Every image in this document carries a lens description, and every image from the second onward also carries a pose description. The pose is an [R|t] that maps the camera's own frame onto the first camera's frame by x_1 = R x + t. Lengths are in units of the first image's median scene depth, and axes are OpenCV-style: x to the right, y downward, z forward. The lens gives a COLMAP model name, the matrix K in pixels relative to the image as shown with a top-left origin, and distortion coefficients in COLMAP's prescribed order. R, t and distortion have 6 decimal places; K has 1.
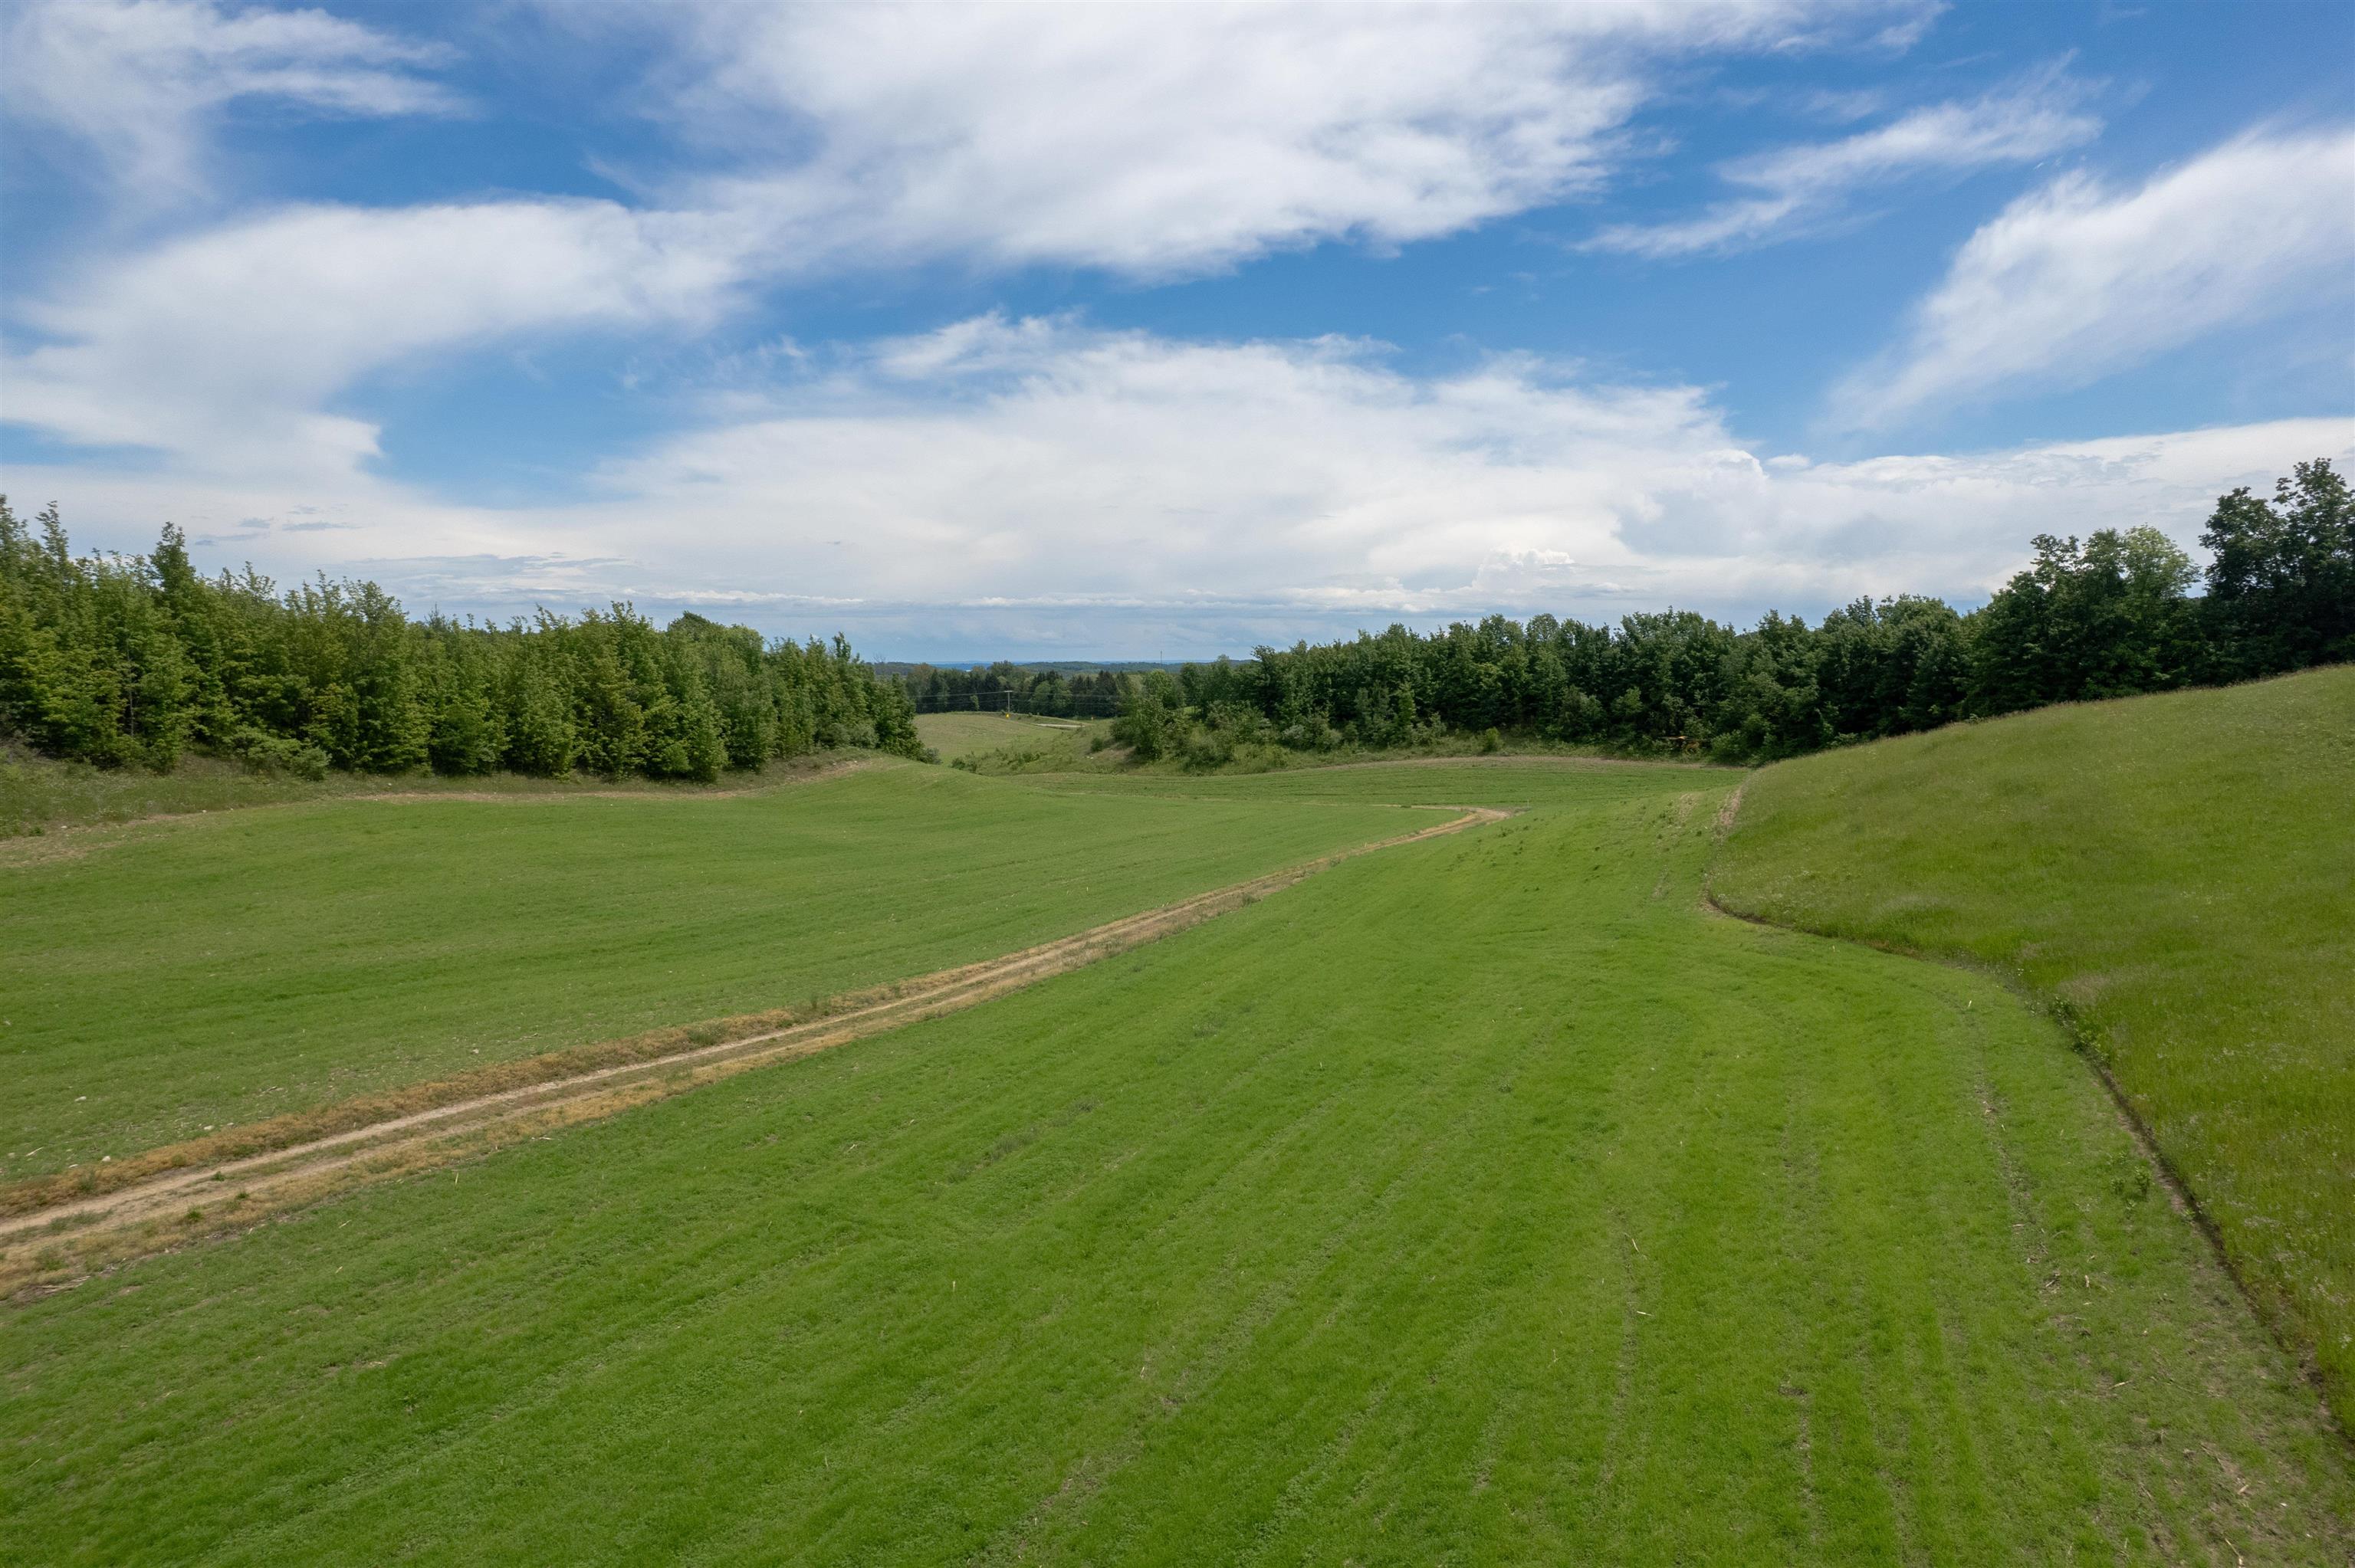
lens RADIAL K [[1515.7, 0, 1184.3], [0, 1515.7, 777.1], [0, 0, 1]] dist [-0.078938, 0.076693]
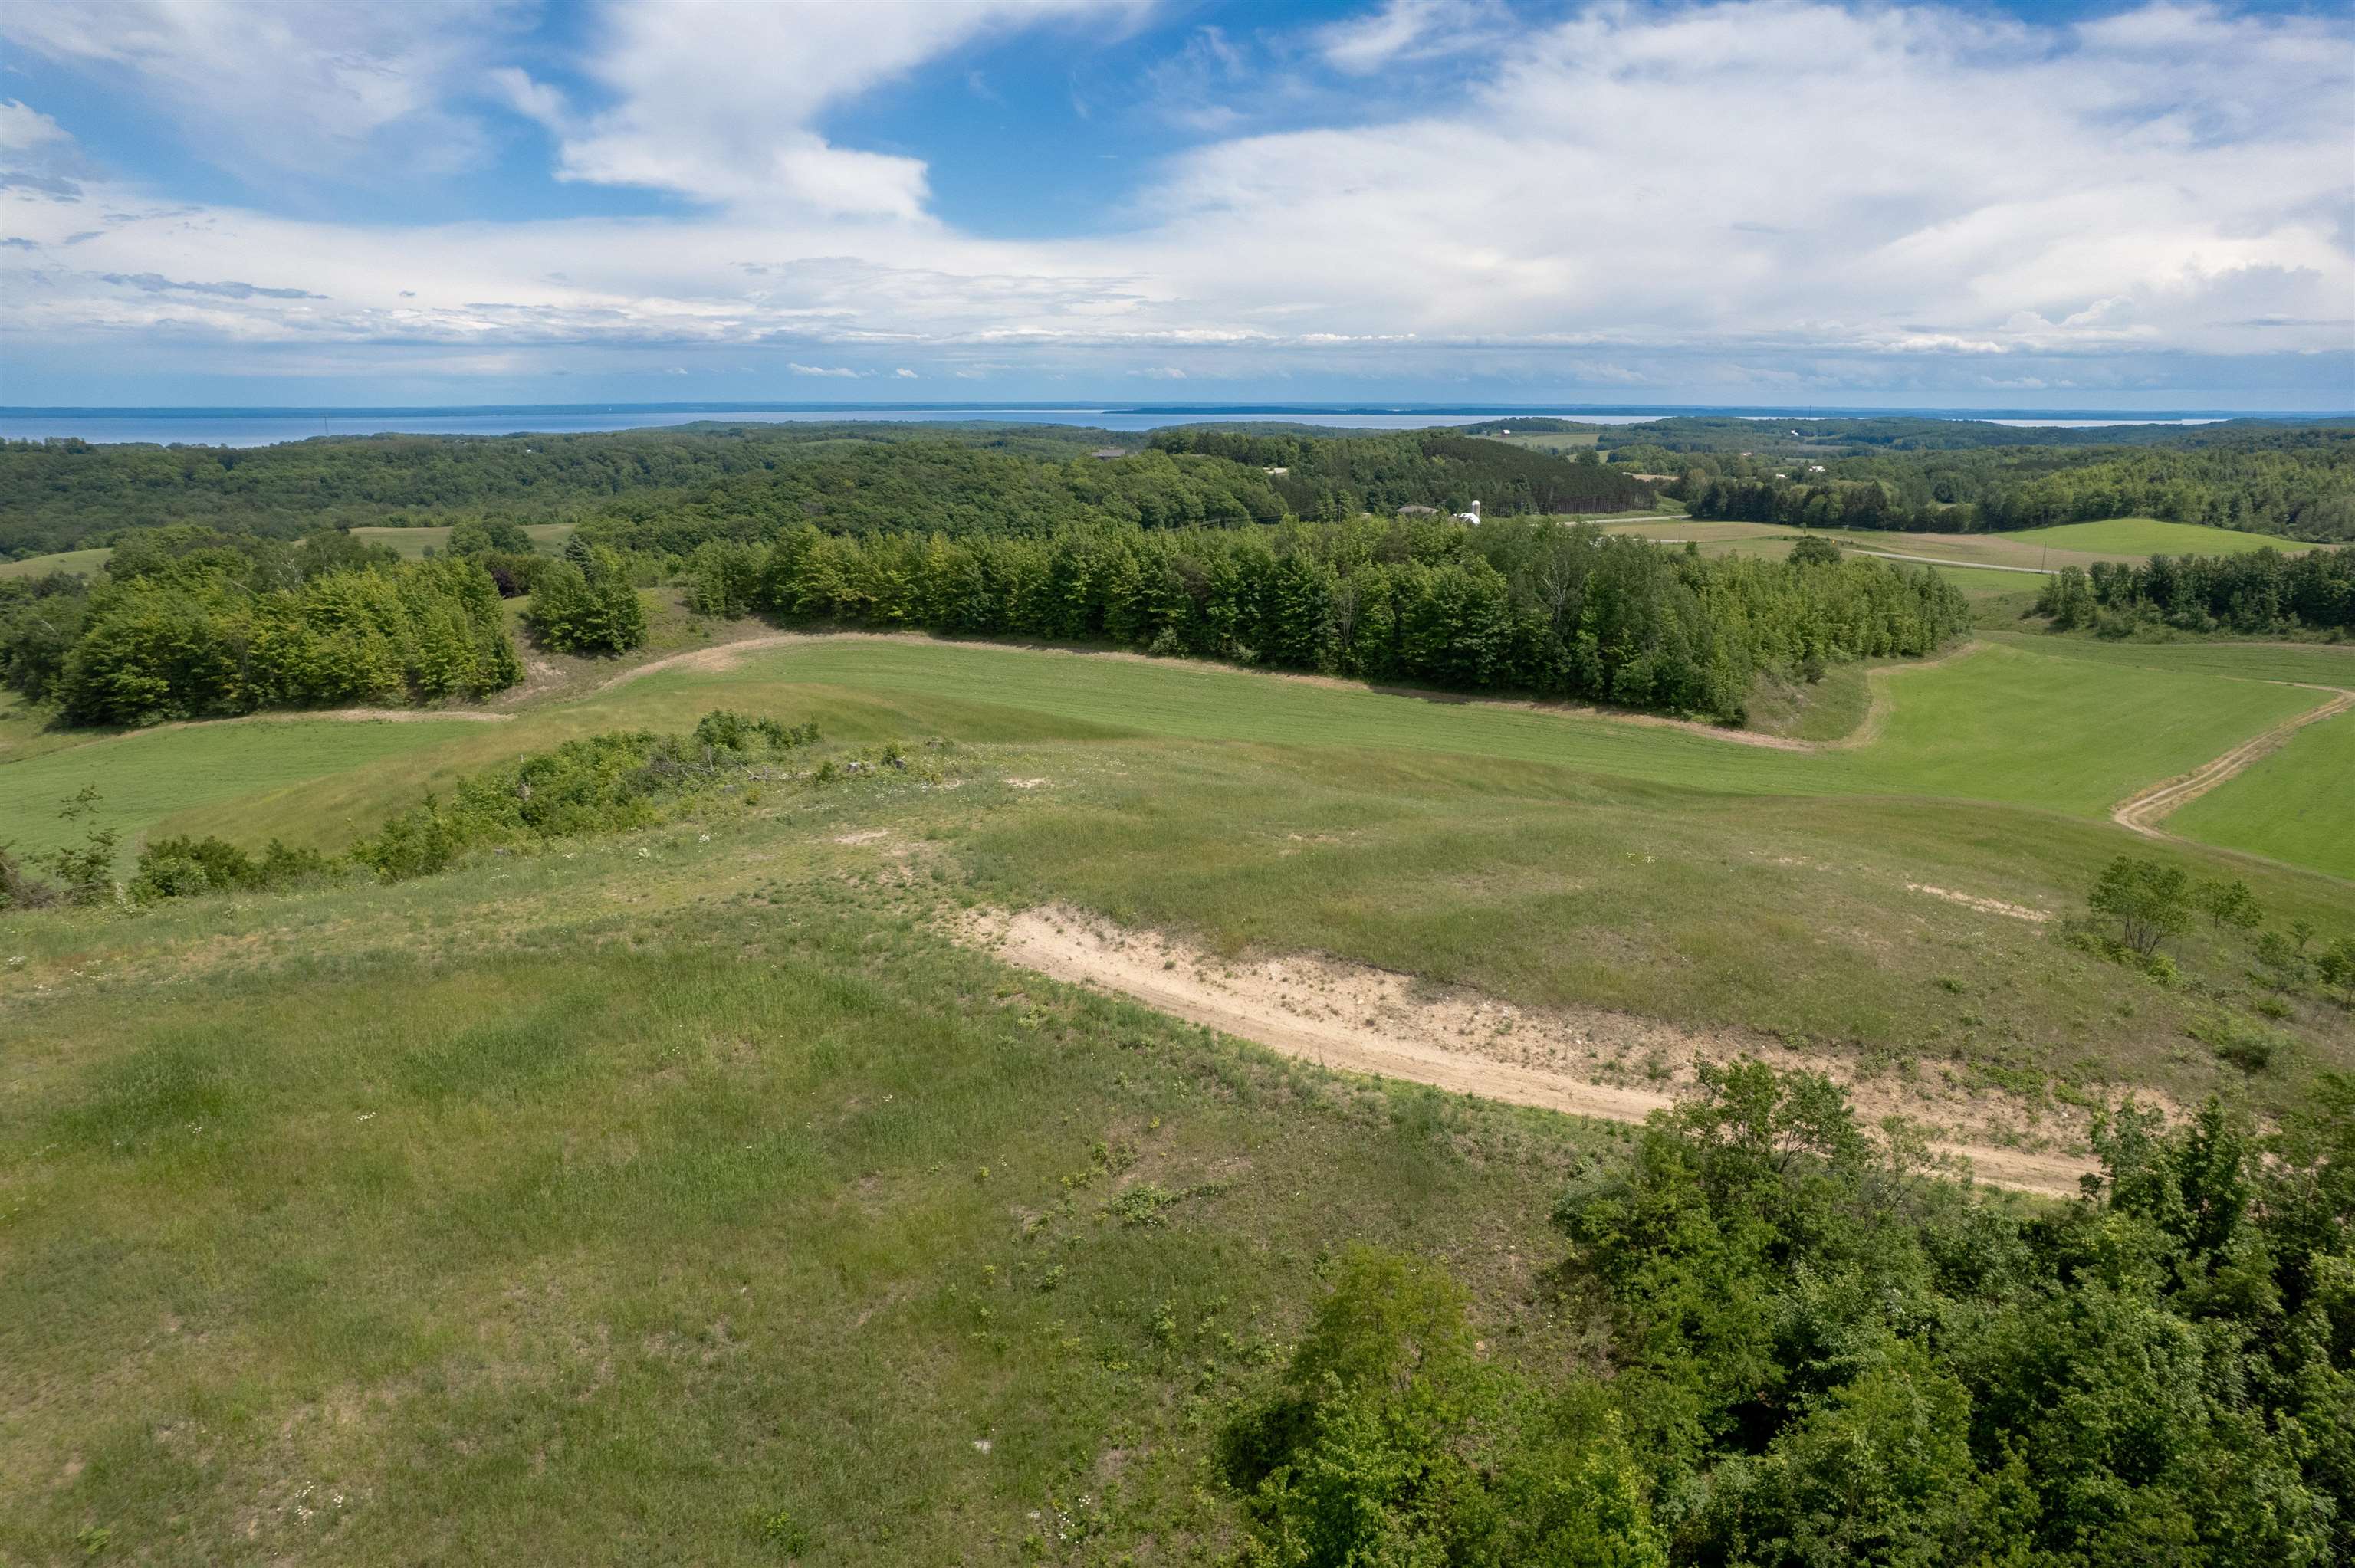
lens RADIAL K [[1506.7, 0, 1215.2], [0, 1506.7, 826.8], [0, 0, 1]] dist [-0.098826, 0.075669]
pose [[0.946317, 0.093414, -0.309449, -0.378555], [-0.028297, 0.977597, 0.208573, -0.104438], [0.322000, -0.188619, 0.927760, -0.738214]]
